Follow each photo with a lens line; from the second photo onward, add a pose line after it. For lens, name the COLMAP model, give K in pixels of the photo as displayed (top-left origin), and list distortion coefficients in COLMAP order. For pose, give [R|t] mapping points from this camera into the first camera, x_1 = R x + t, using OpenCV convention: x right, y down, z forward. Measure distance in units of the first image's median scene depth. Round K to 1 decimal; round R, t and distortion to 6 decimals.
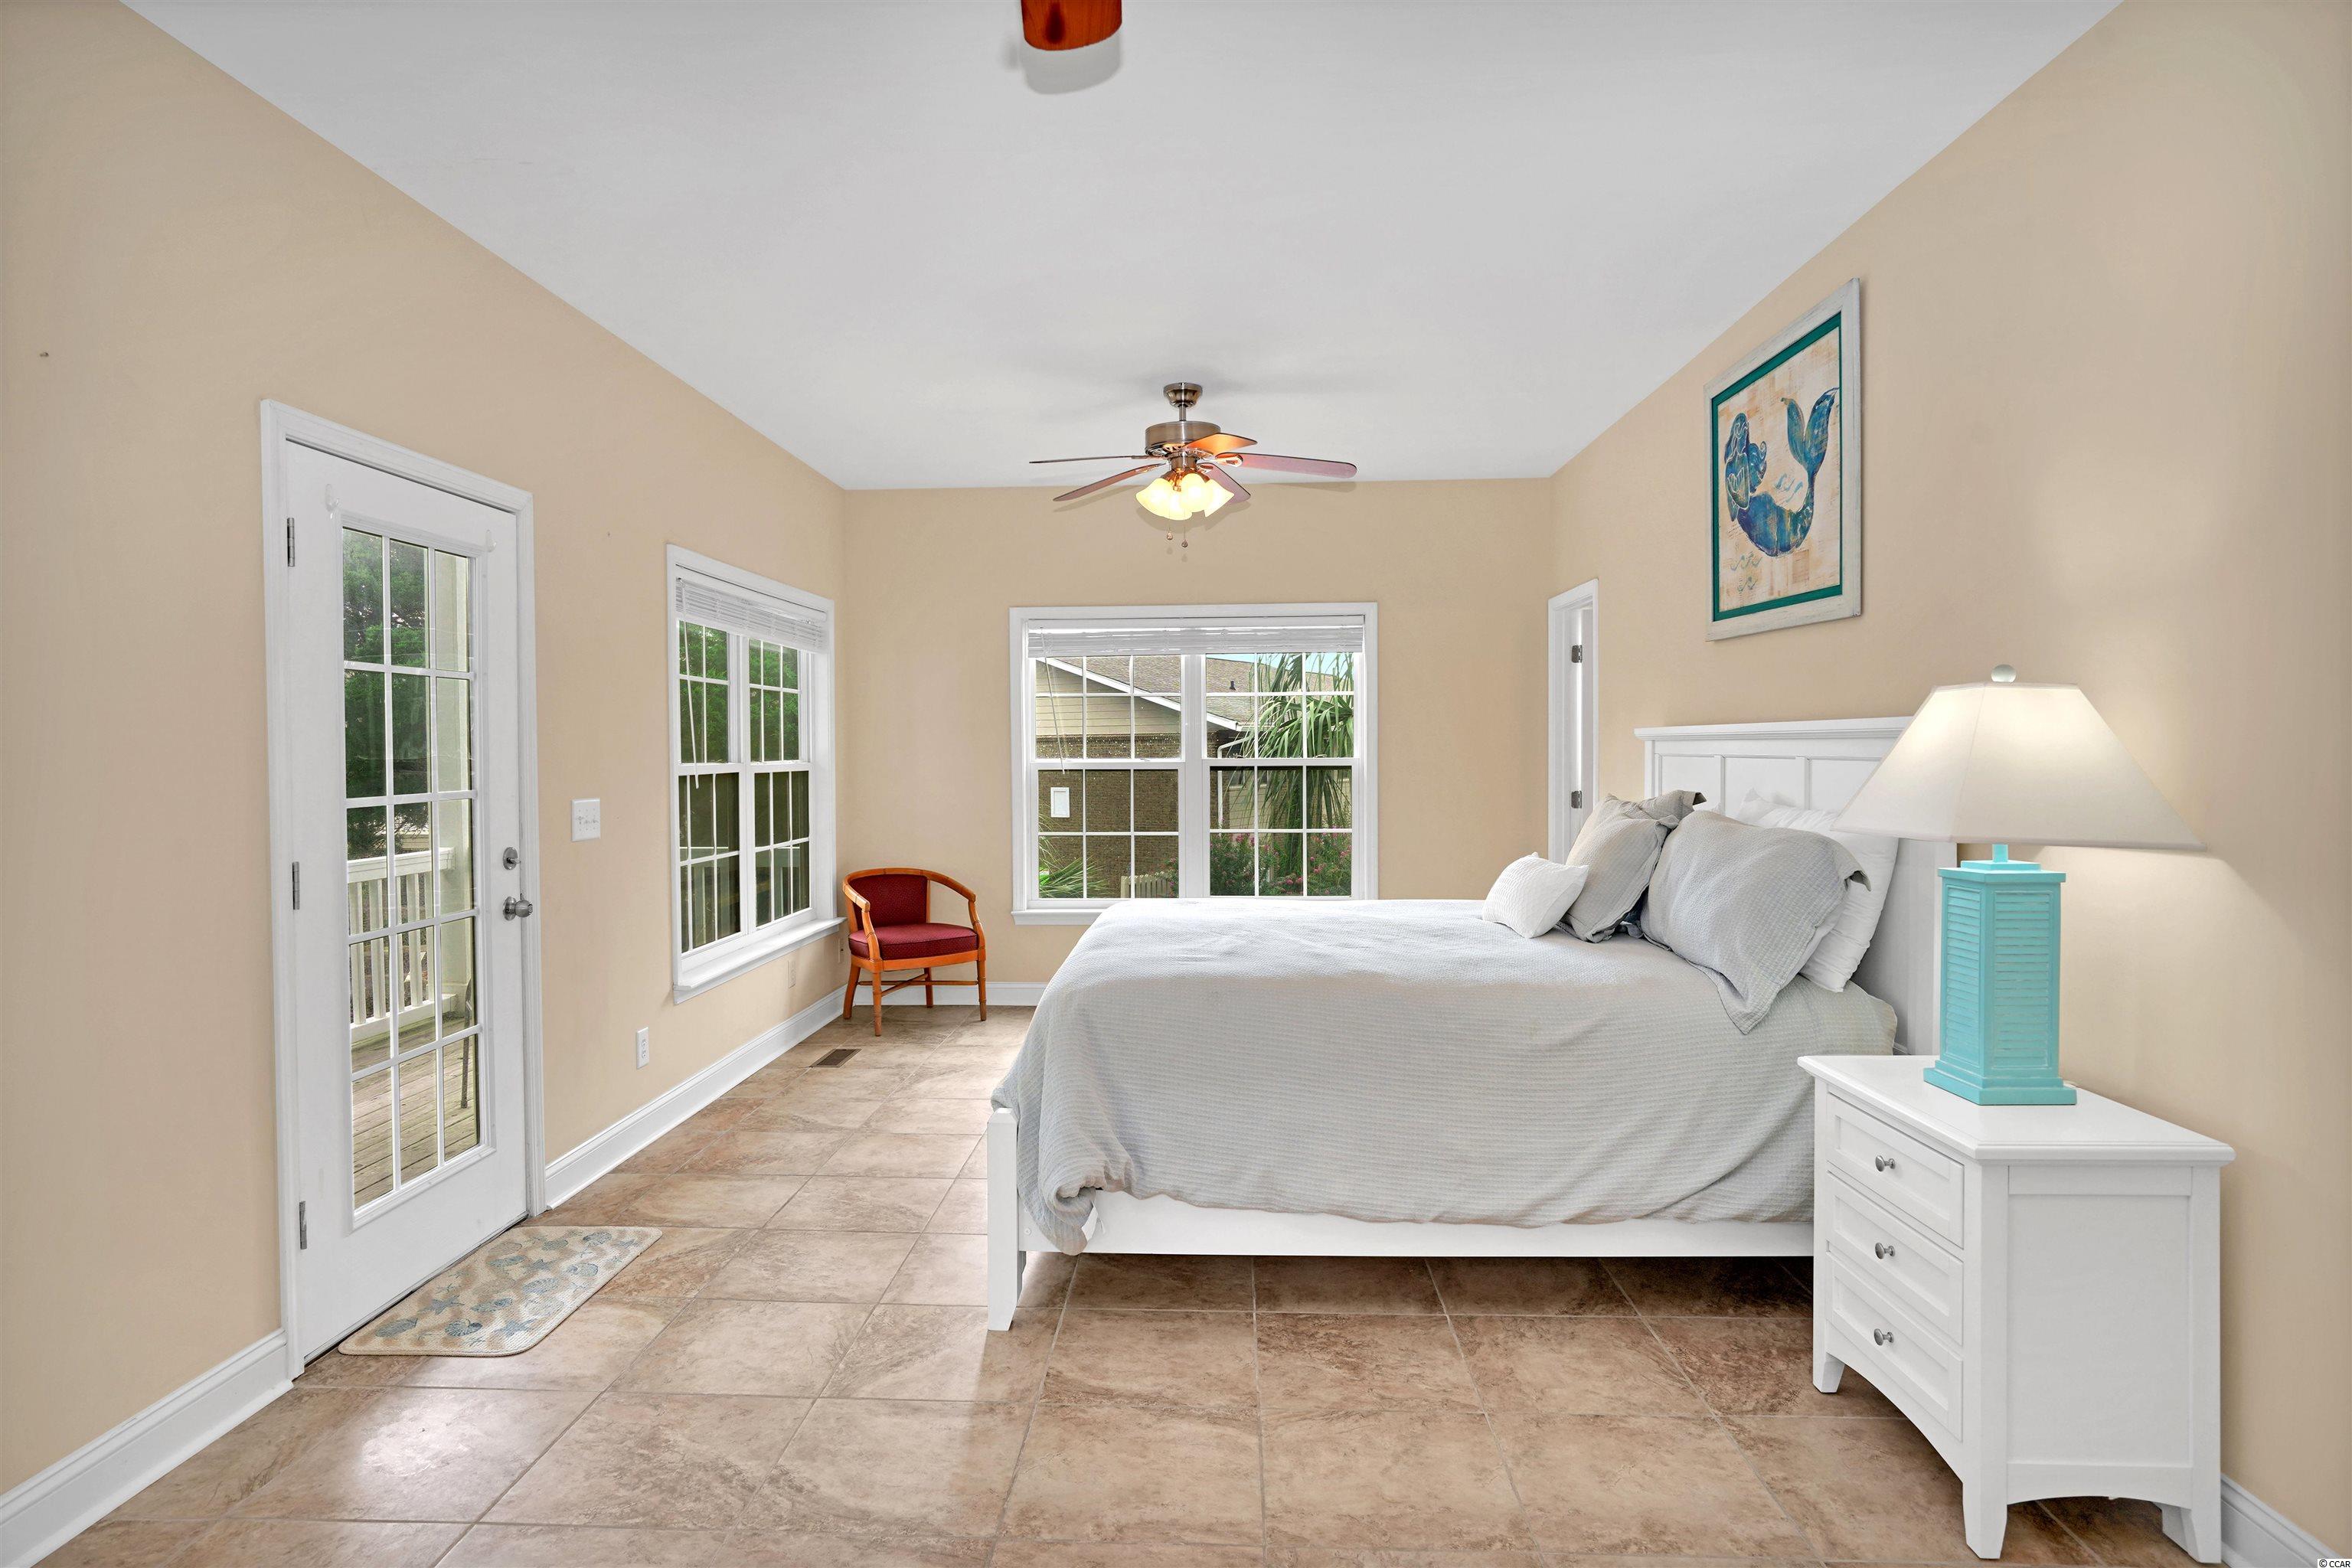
lens RADIAL K [[1306.8, 0, 1176.0], [0, 1306.8, 784.0], [0, 0, 1]] dist [-0.040928, 0.037364]
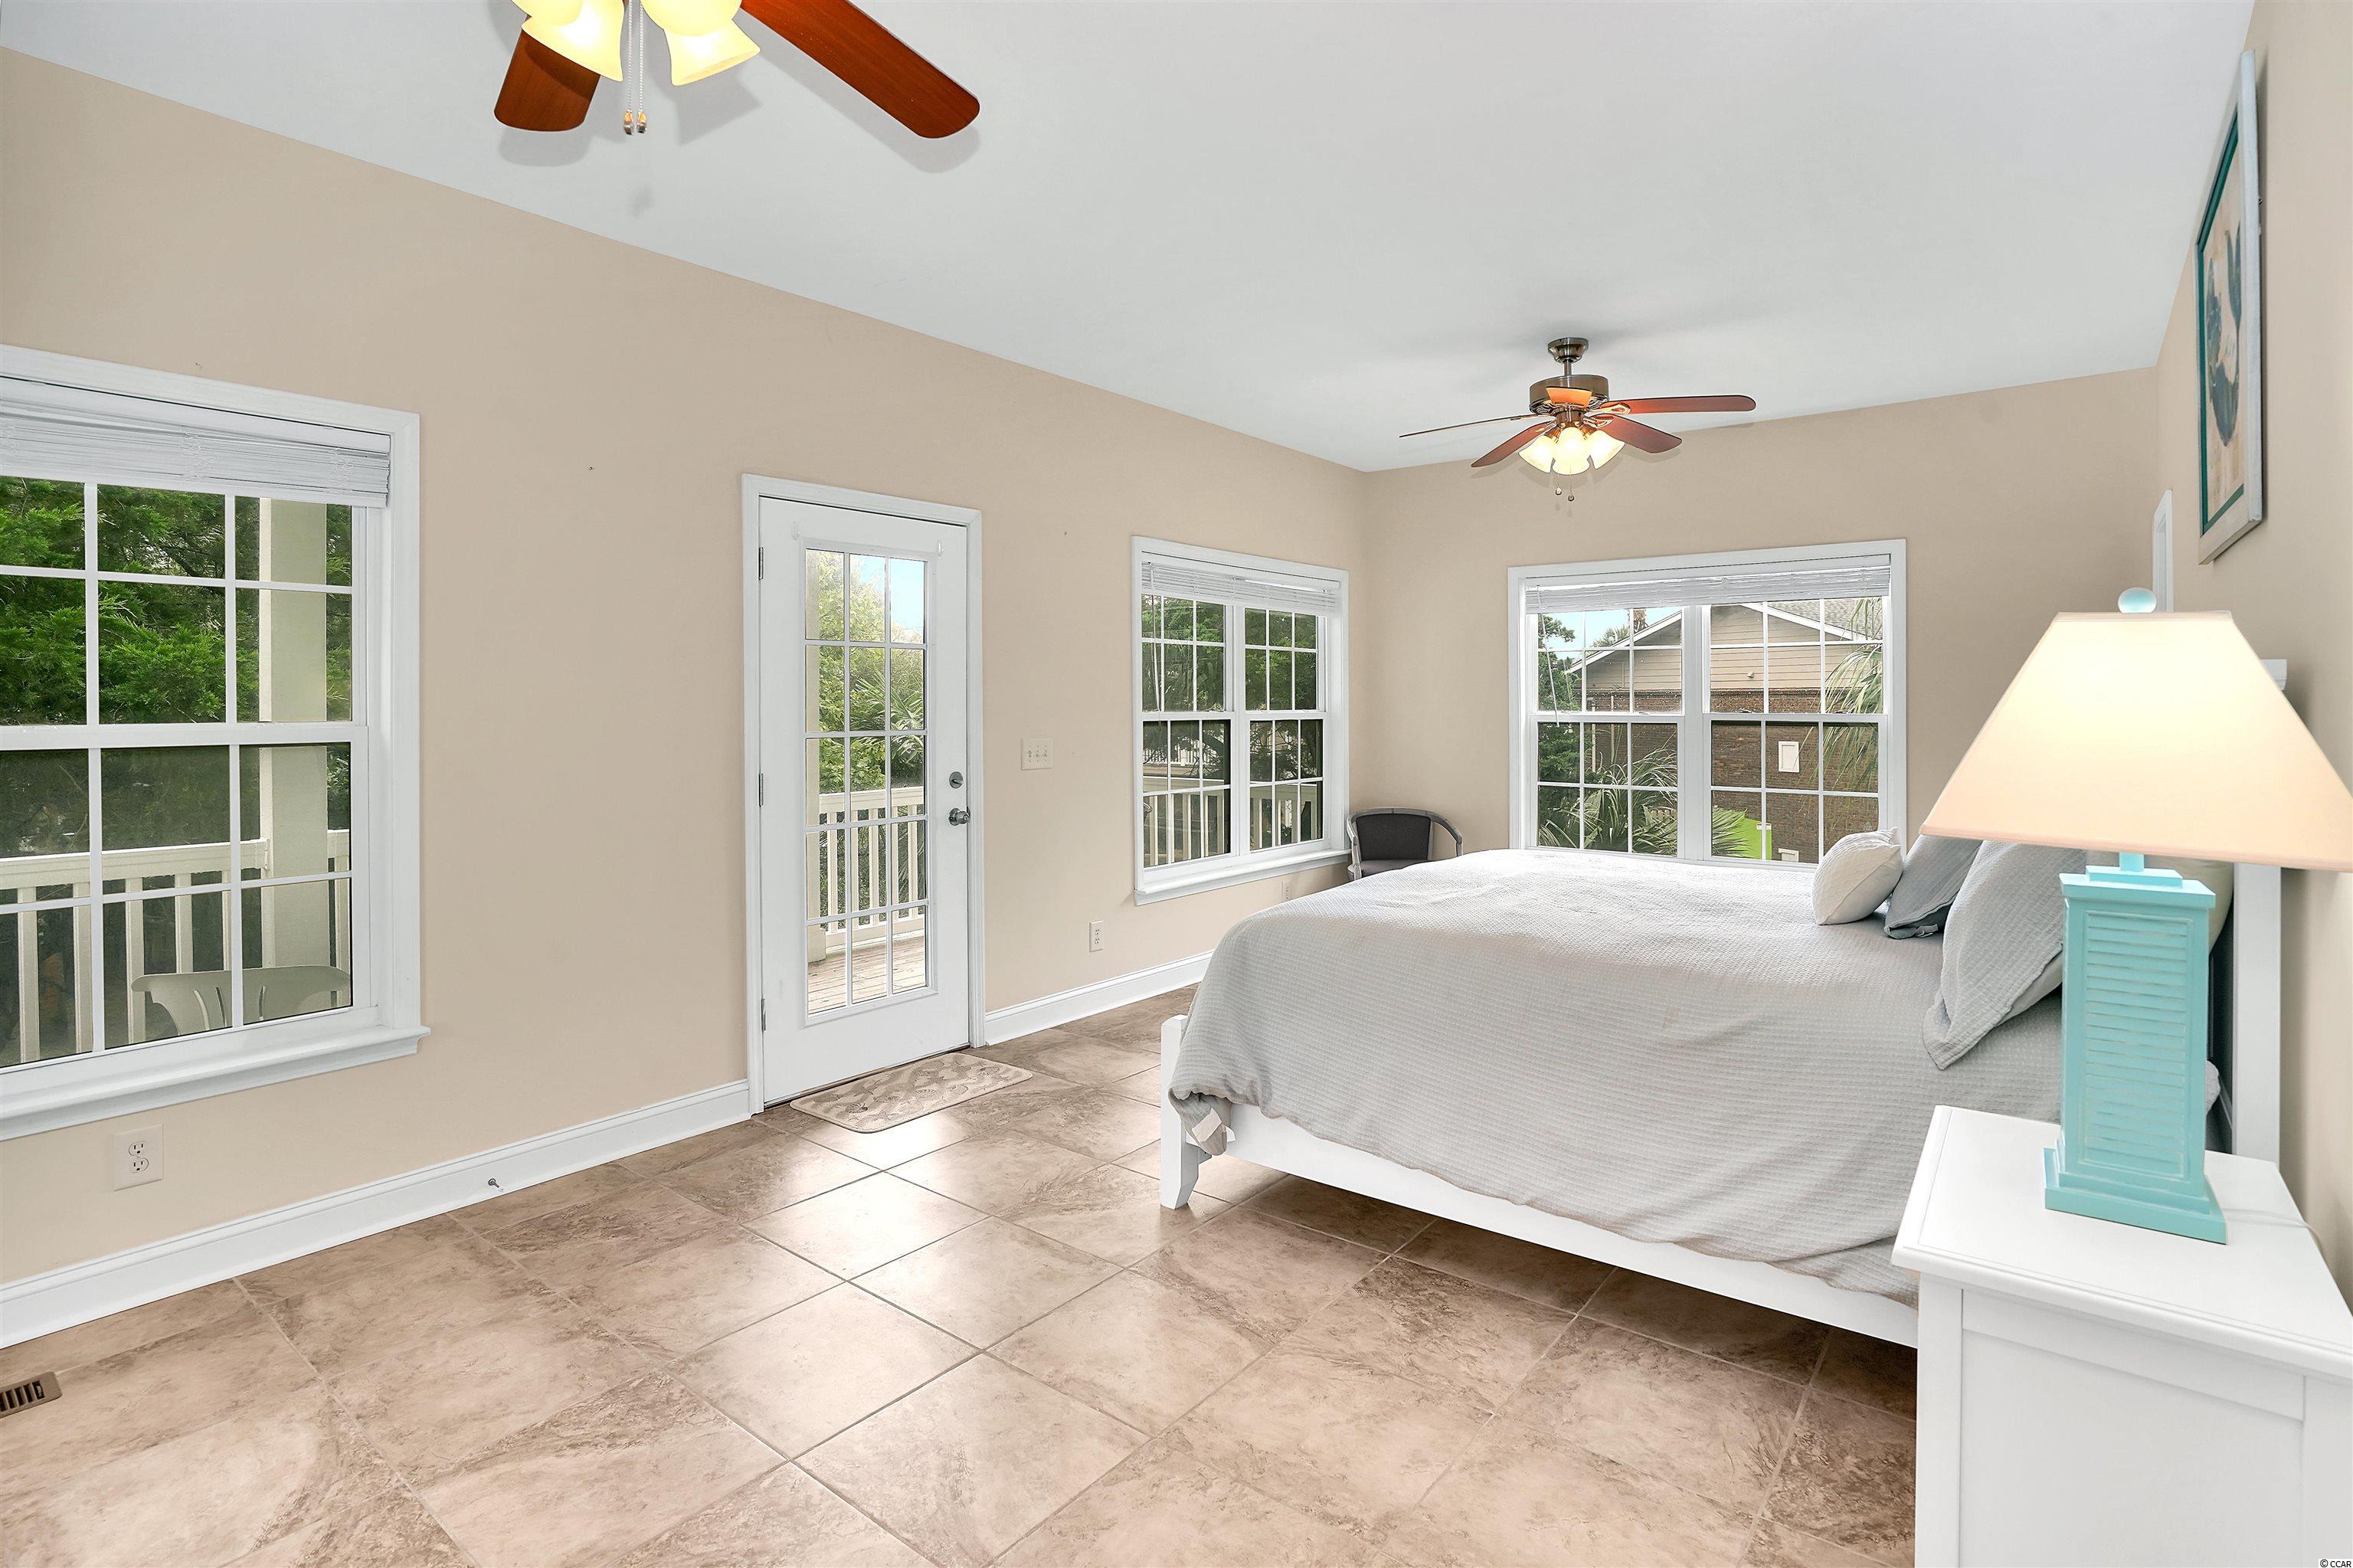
lens RADIAL K [[1193.1, 0, 1175.0], [0, 1193.1, 709.6], [0, 0, 1]] dist [-0.049615, 0.029815]
pose [[0.809048, 0.010629, -0.587647, 0.393176], [-0.021719, 0.999694, -0.011819, -0.005764], [0.587341, 0.022325, 0.809031, 0.120313]]
